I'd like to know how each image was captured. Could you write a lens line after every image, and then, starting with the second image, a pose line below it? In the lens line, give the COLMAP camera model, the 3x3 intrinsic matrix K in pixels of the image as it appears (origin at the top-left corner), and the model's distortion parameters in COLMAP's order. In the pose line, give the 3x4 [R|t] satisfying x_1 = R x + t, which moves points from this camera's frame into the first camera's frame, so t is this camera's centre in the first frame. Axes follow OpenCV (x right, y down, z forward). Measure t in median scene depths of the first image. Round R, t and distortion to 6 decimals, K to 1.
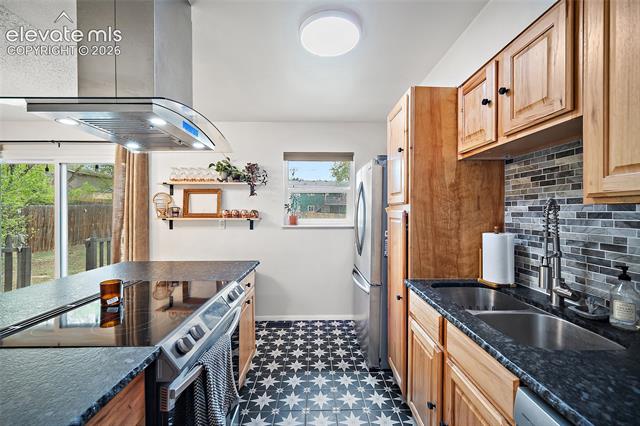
lens RADIAL K [[254.5, 0, 317.8], [0, 254.5, 210.8], [0, 0, 1]] dist [0.000194, 0.000247]
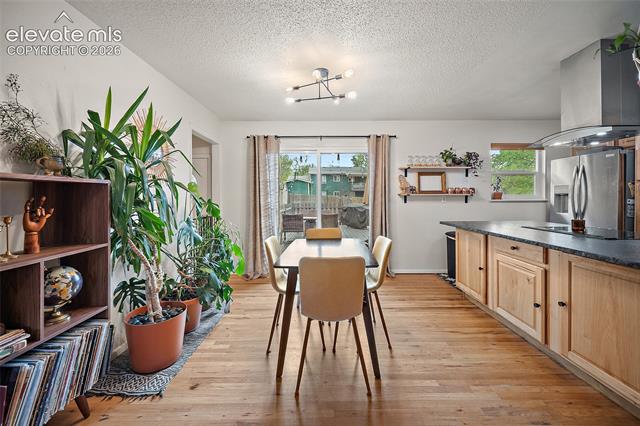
lens RADIAL K [[254.5, 0, 317.8], [0, 254.5, 210.8], [0, 0, 1]] dist [0.000194, 0.000247]
pose [[0.999769, -0.002507, -0.021360, -1.001933], [0.003617, 0.998636, 0.052088, 0.042500], [0.021200, -0.052153, 0.998414, -0.323370]]
